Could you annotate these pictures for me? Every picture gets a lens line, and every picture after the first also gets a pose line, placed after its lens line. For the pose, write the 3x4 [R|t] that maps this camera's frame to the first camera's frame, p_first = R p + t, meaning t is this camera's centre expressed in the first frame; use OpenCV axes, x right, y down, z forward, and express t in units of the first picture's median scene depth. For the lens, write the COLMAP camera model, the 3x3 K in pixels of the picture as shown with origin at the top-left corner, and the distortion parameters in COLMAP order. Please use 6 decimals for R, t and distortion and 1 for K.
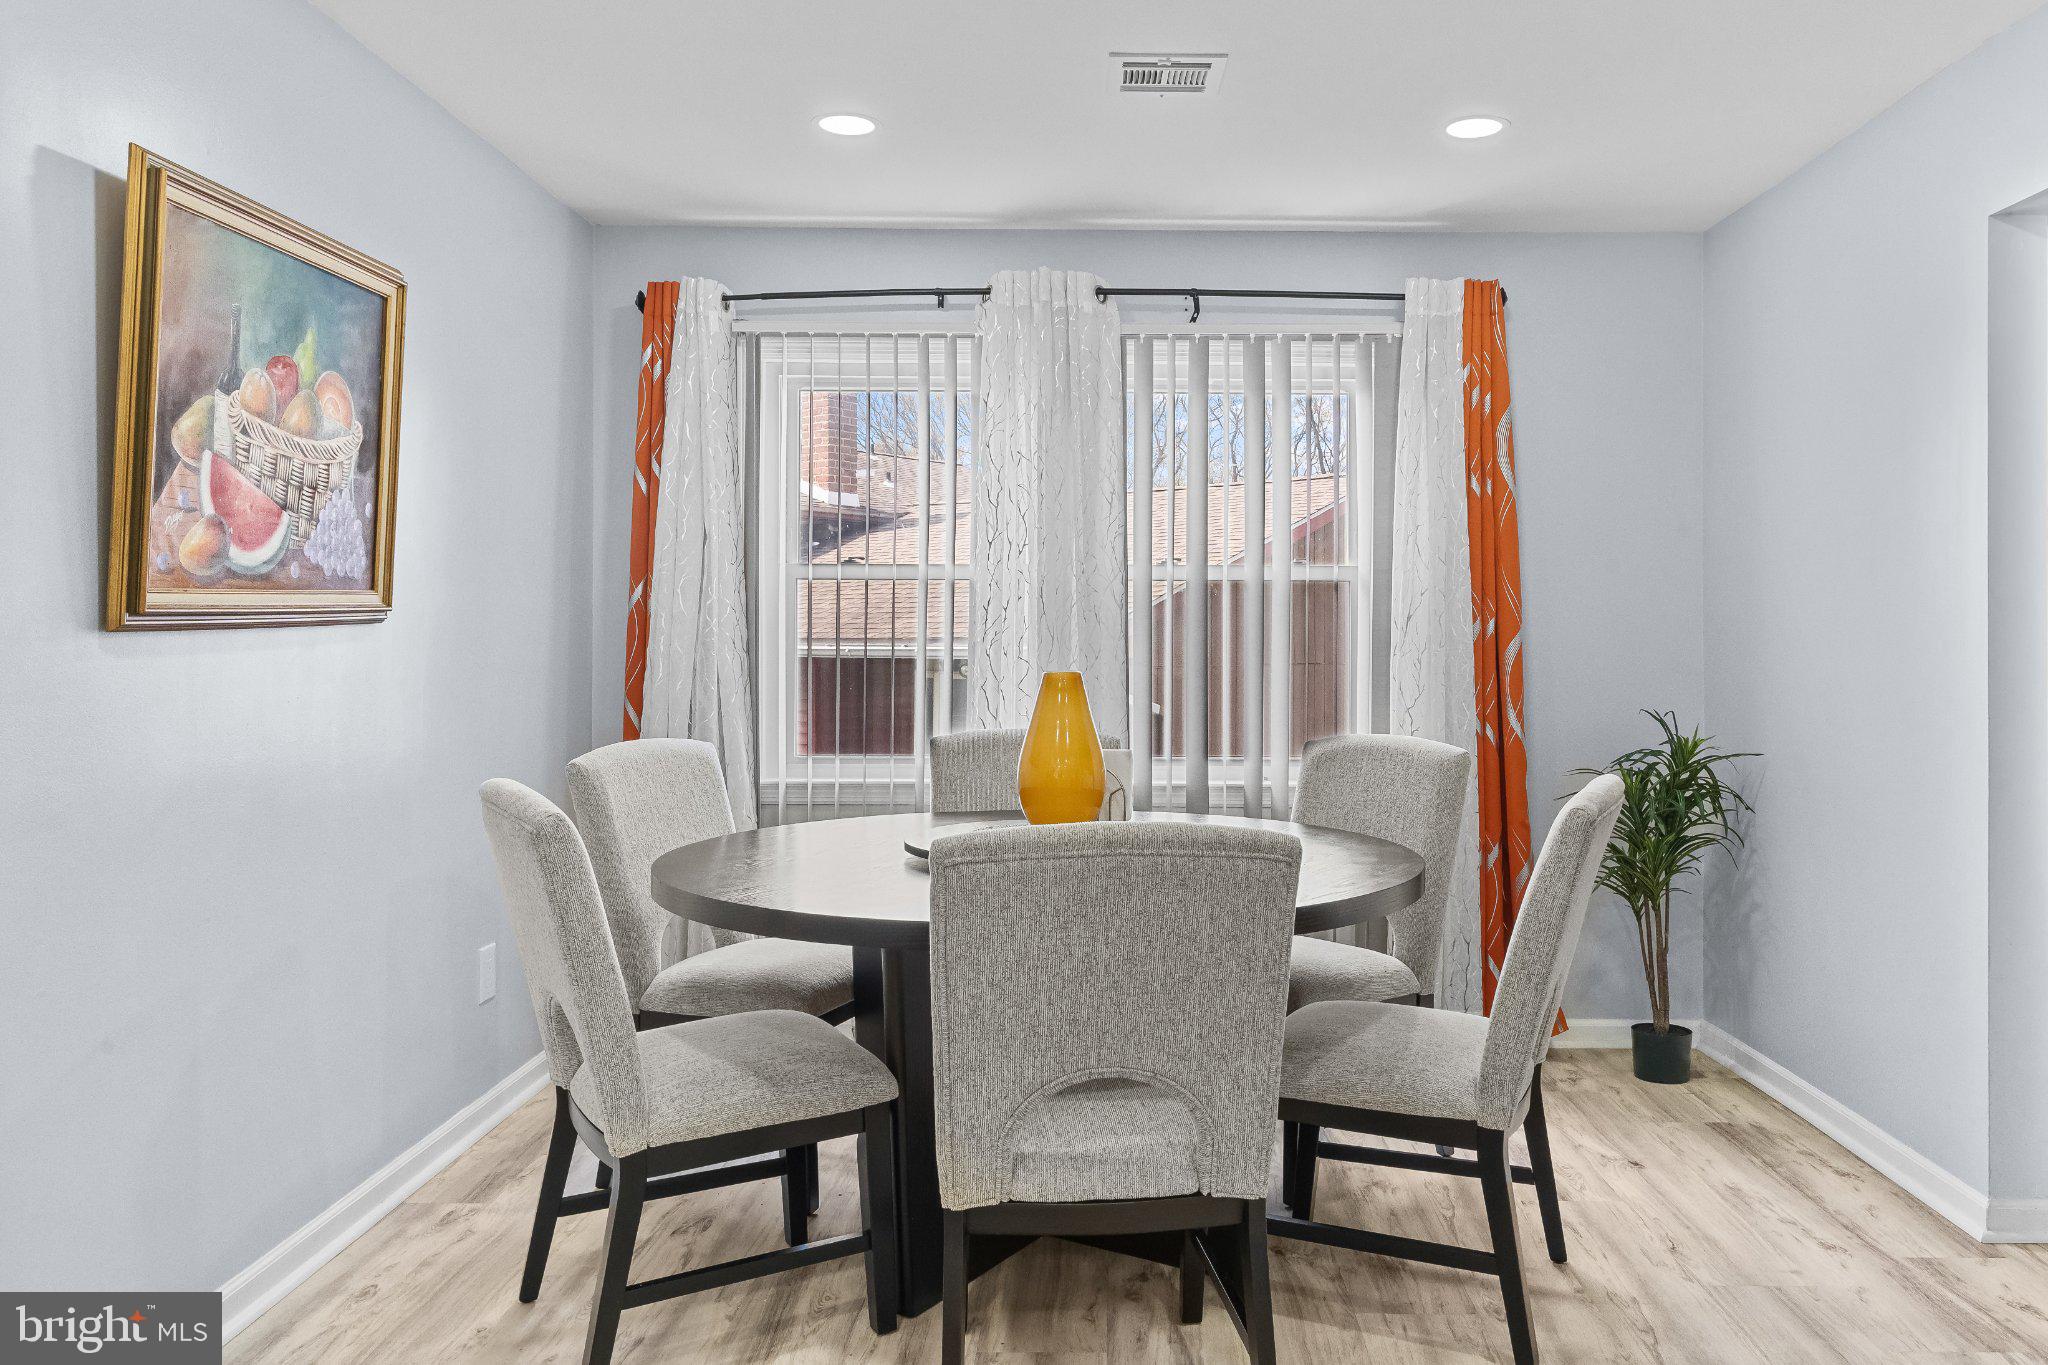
lens RADIAL K [[1494.7, 0, 1124.7], [0, 1494.7, 640.4], [0, 0, 1]] dist [-0.009750, 0.001728]
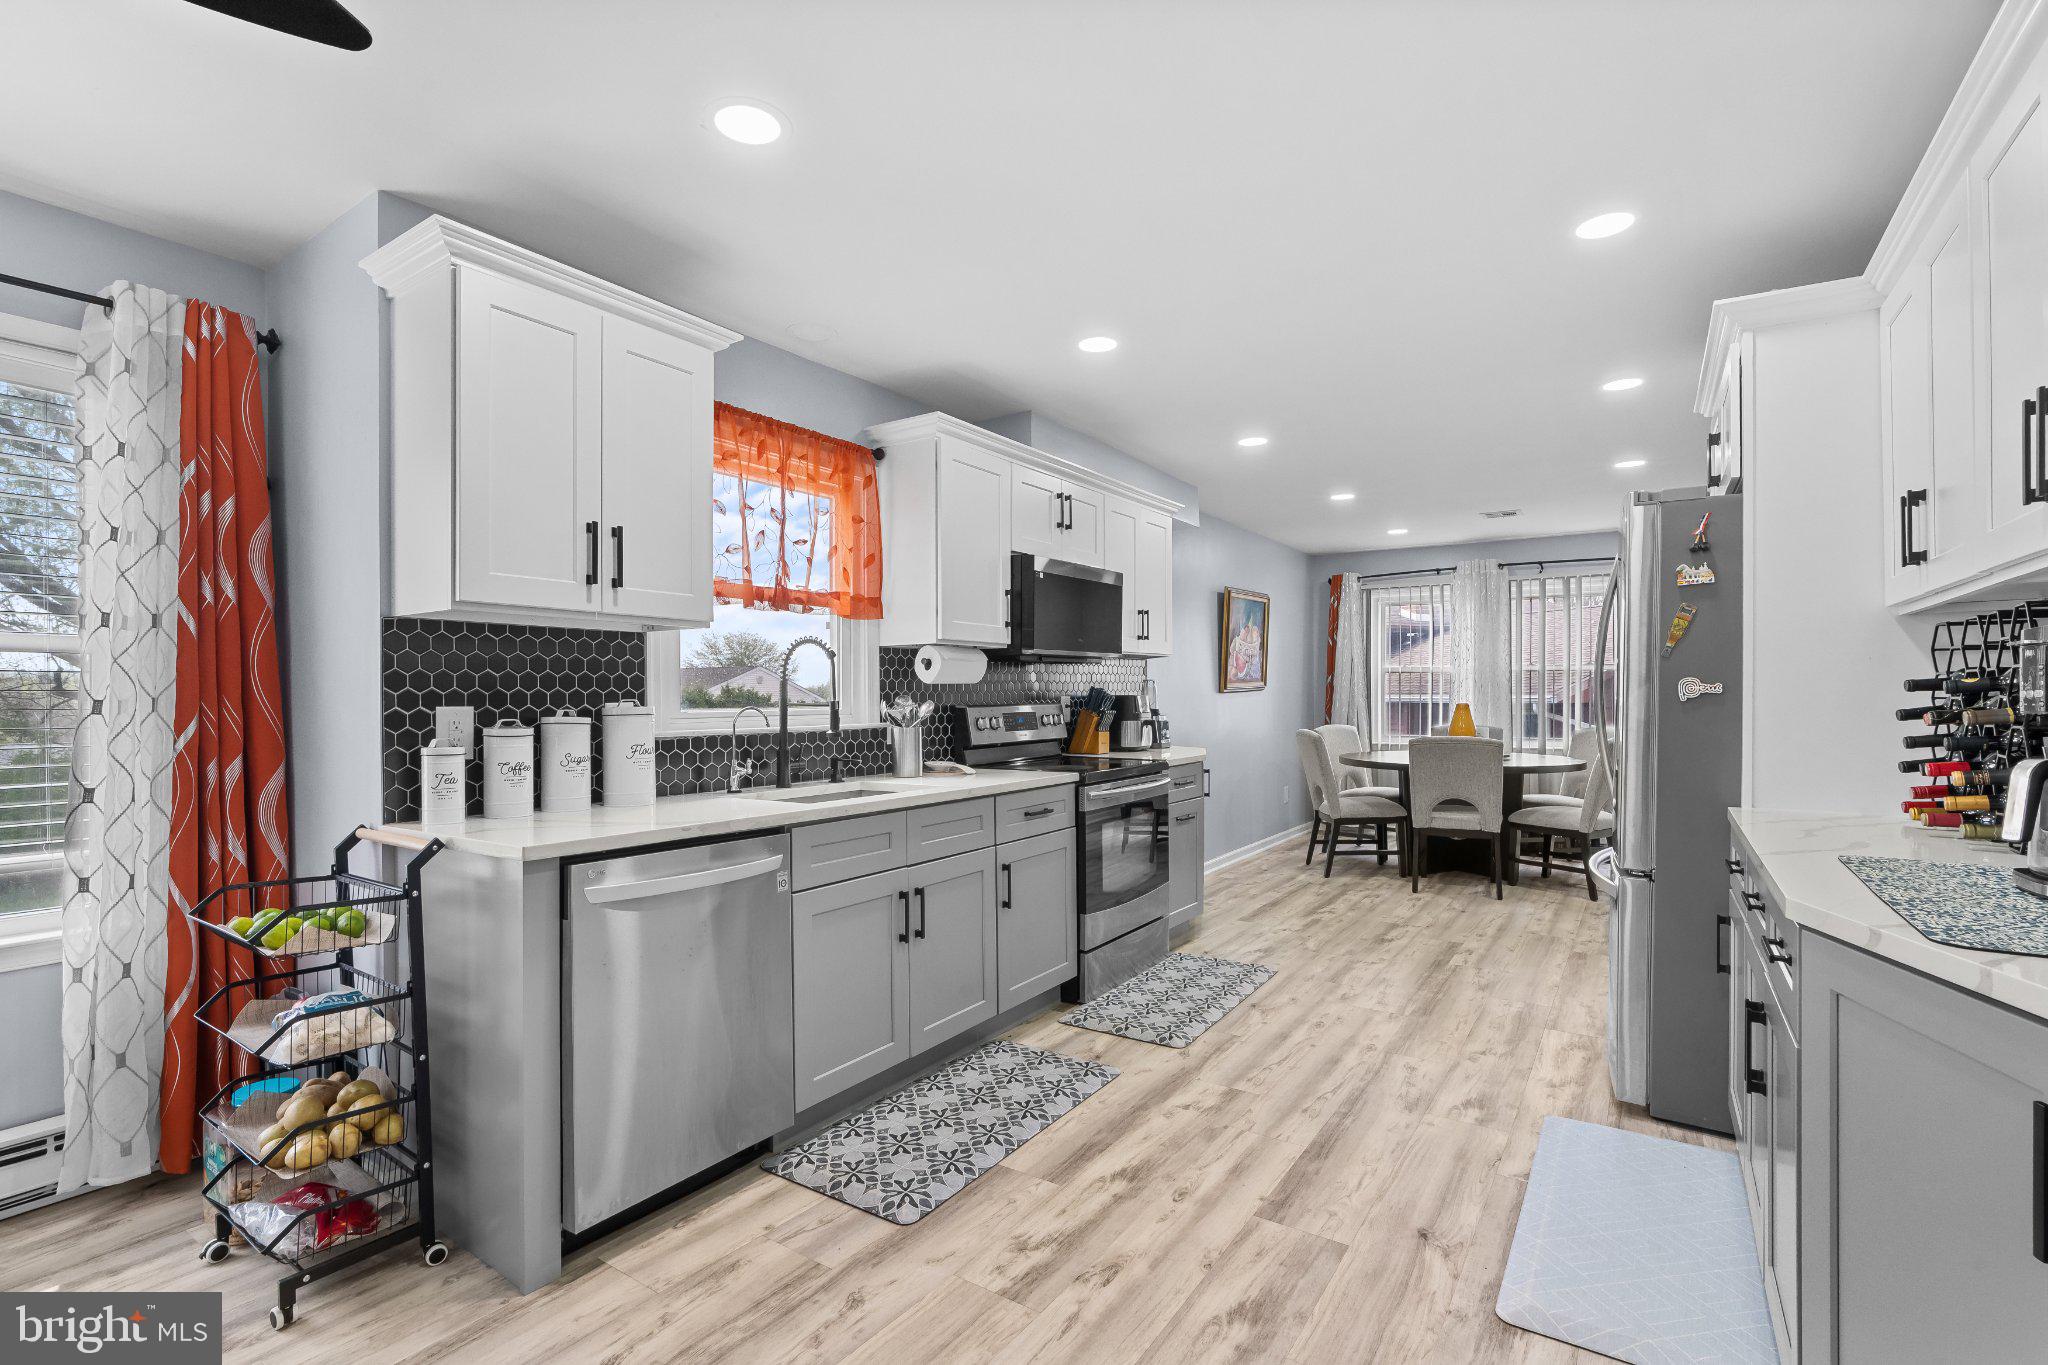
lens RADIAL K [[932.1, 0, 1022.7], [0, 932.1, 701.4], [0, 0, 1]] dist [-0.014528, 0.006127]
pose [[0.821322, -0.001262, -0.570464, 0.239562], [0.005186, 0.999973, 0.005254, 0.000294], [0.570442, -0.007274, 0.821306, -0.904672]]
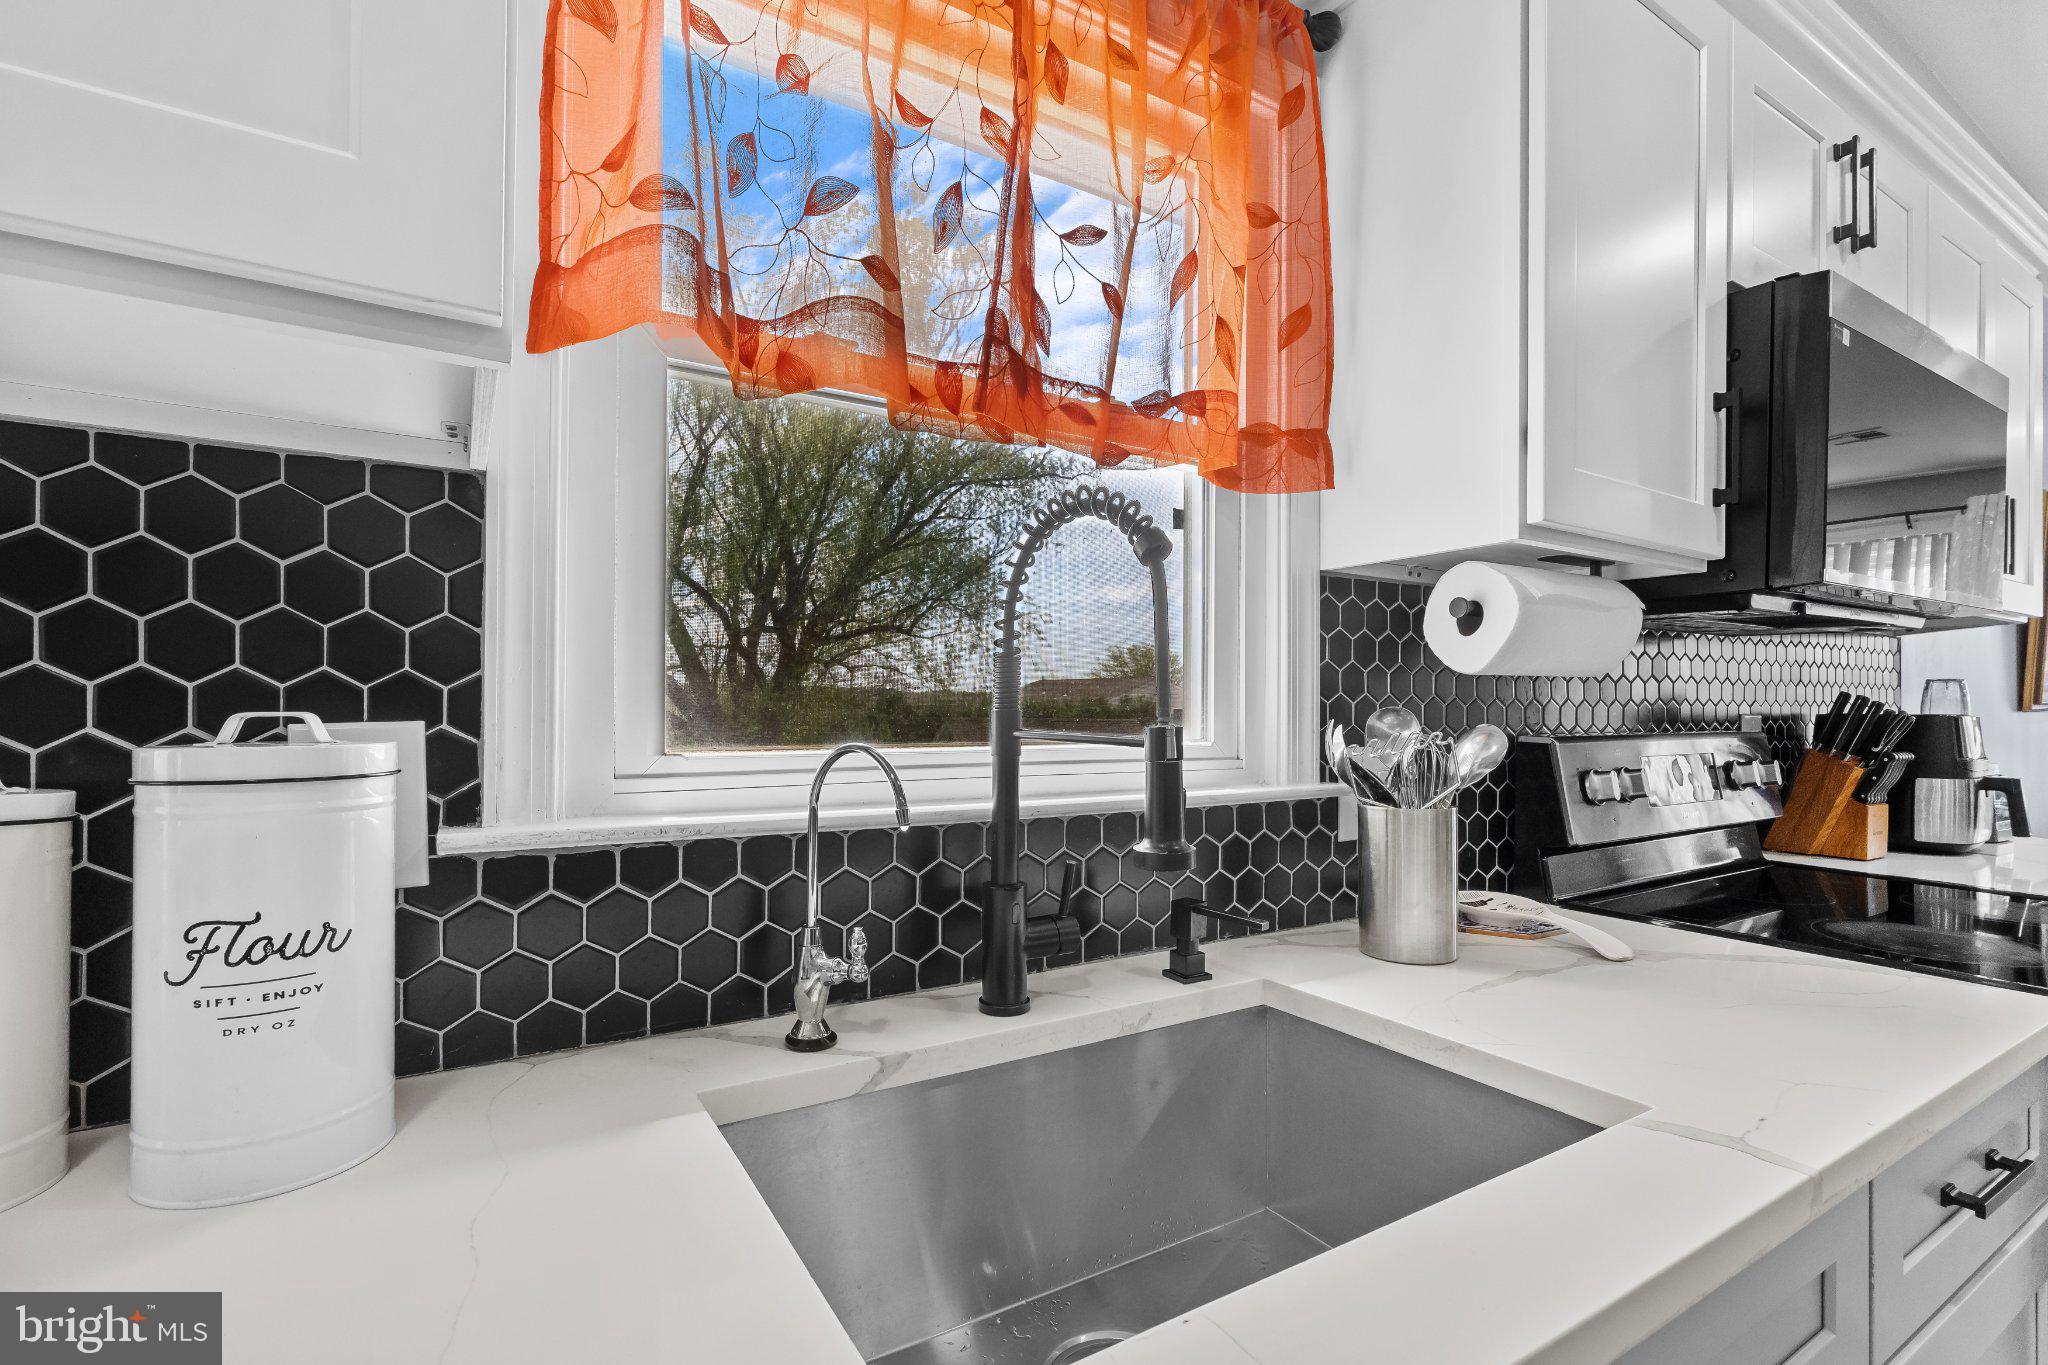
lens RADIAL K [[932.1, 0, 1015.4], [0, 932.1, 703.7], [0, 0, 1]] dist [-0.014528, 0.006127]
pose [[0.509963, -0.000562, -0.860196, -0.144245], [-0.007113, 0.999963, -0.004870, -0.000404], [0.860167, 0.008602, 0.509940, -0.518849]]
